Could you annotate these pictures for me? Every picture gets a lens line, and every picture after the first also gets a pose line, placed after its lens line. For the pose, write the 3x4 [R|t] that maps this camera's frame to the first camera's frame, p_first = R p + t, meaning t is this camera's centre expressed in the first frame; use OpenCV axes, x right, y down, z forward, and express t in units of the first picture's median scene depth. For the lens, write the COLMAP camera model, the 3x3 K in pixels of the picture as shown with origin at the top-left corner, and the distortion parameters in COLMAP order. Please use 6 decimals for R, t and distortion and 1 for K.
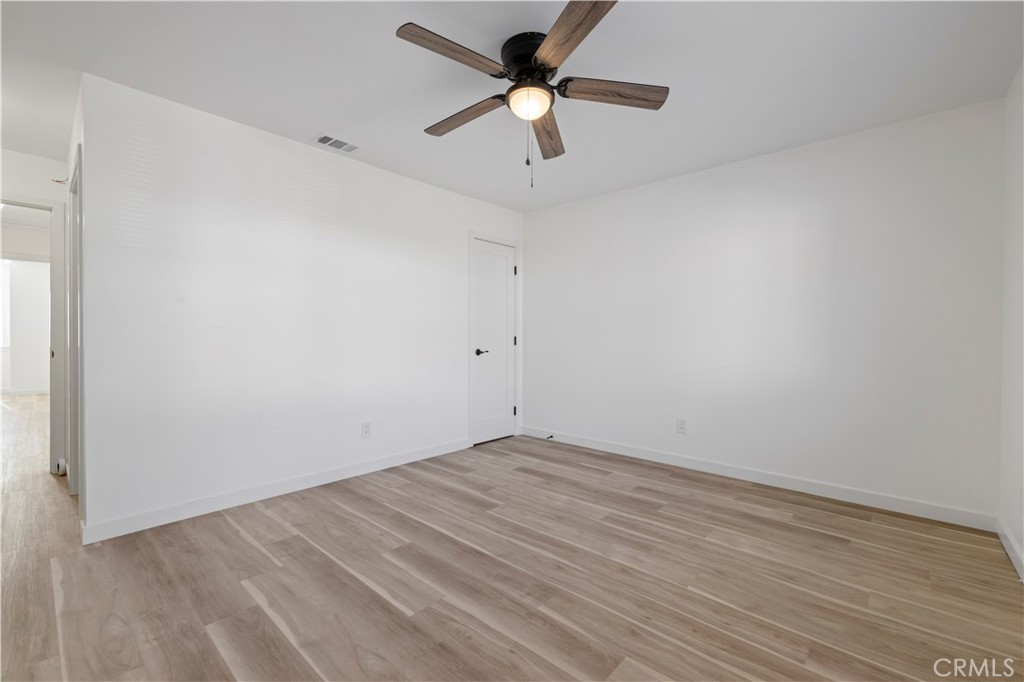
lens RADIAL K [[436.2, 0, 505.5], [0, 436.2, 339.9], [0, 0, 1]] dist [0.002236, -0.000048]
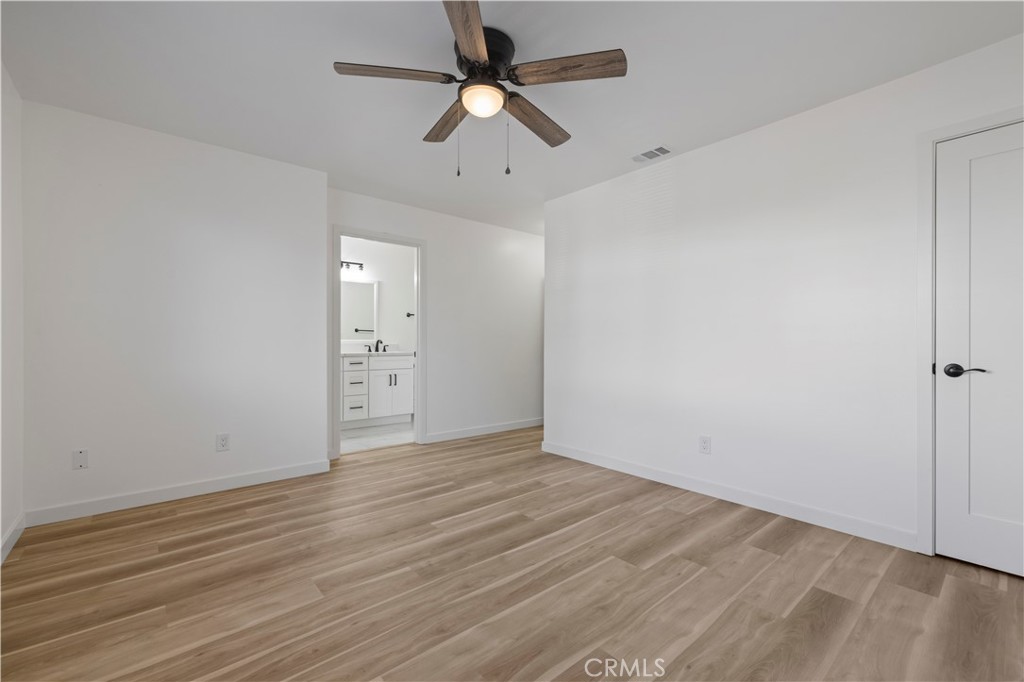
lens RADIAL K [[436.2, 0, 508.0], [0, 436.2, 344.1], [0, 0, 1]] dist [0.002236, -0.000048]
pose [[-0.129456, 0.001221, -0.991584, 0.806538], [-0.009109, 0.999956, 0.002420, 0.001571], [0.991543, 0.009345, -0.129439, 0.939408]]
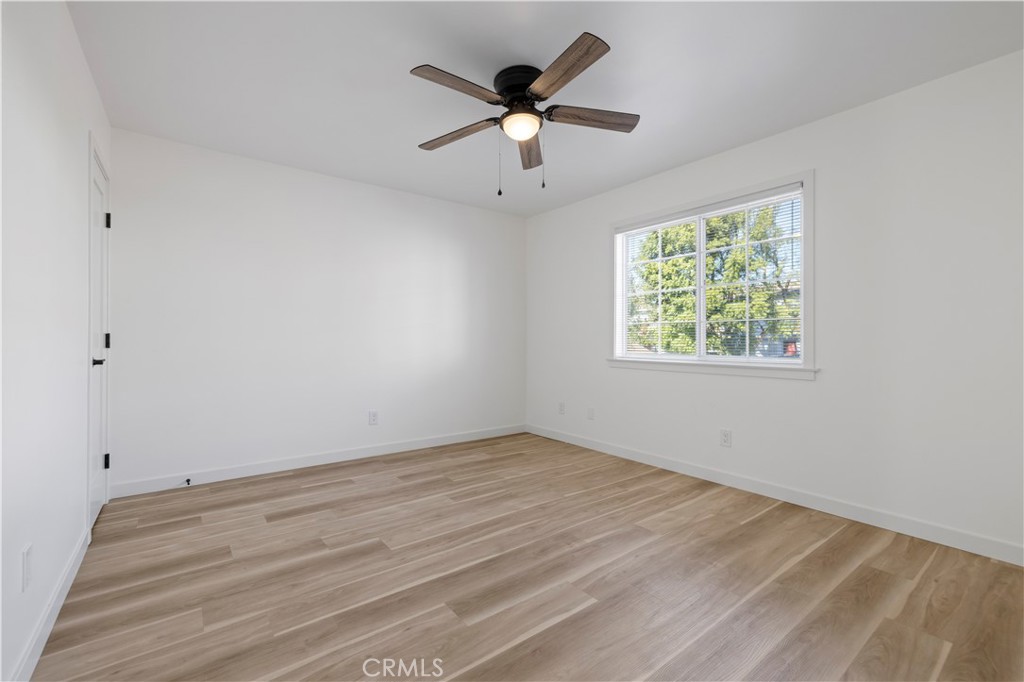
lens RADIAL K [[436.2, 0, 518.0], [0, 436.2, 336.0], [0, 0, 1]] dist [0.002236, -0.000048]
pose [[0.170246, 0.000766, 0.985401, -0.830617], [0.003859, 0.999992, -0.001444, -0.002604], [-0.985394, 0.004048, 0.170242, 0.649453]]
